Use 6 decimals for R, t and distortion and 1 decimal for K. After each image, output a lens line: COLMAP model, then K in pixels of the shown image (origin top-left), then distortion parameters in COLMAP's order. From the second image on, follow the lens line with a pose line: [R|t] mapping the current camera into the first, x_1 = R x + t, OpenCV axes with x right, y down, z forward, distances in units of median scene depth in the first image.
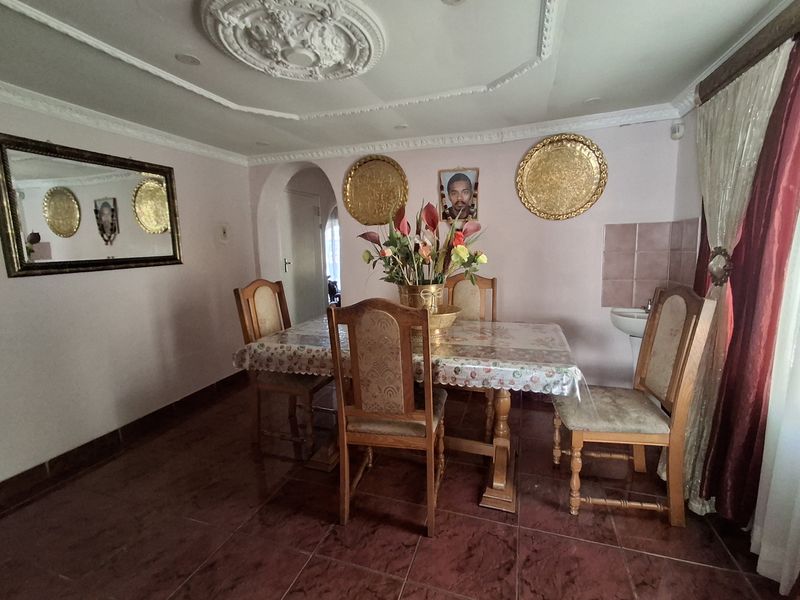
lens RADIAL K [[363.8, 0, 398.8], [0, 363.8, 303.1], [0, 0, 1]] dist [-0.000275, 0.000055]
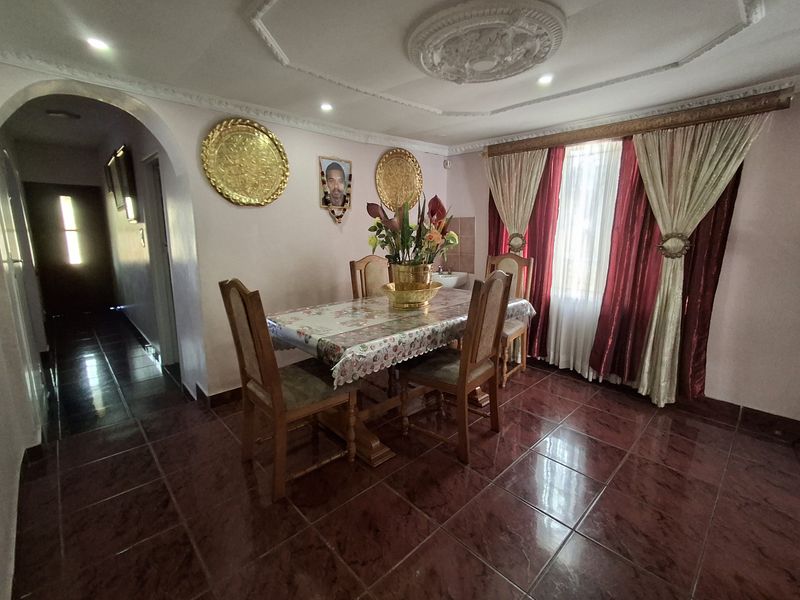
lens RADIAL K [[363.8, 0, 398.8], [0, 363.8, 303.1], [0, 0, 1]] dist [-0.000275, 0.000055]
pose [[0.478484, -0.160482, 0.863307, -0.734696], [0.126299, 0.985512, 0.113199, -0.049819], [-0.868966, 0.054871, 0.491821, 0.342868]]
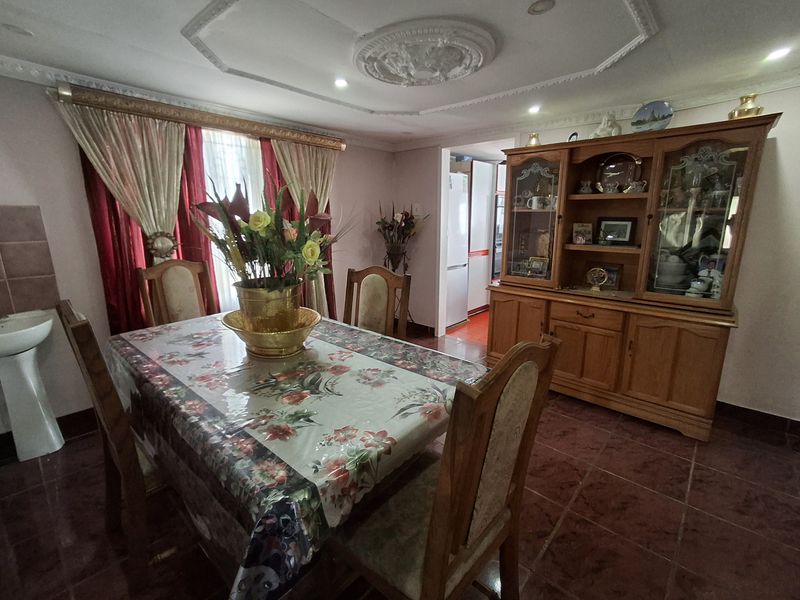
lens RADIAL K [[361.4, 0, 400.0], [0, 361.4, 300.0], [0, 0, 1]] dist [0.021614, -0.000001]
pose [[-0.912942, -0.073405, 0.401433, -0.367584], [0.081558, 0.931026, 0.355723, -0.202336], [-0.399857, 0.357495, -0.843986, 1.140571]]
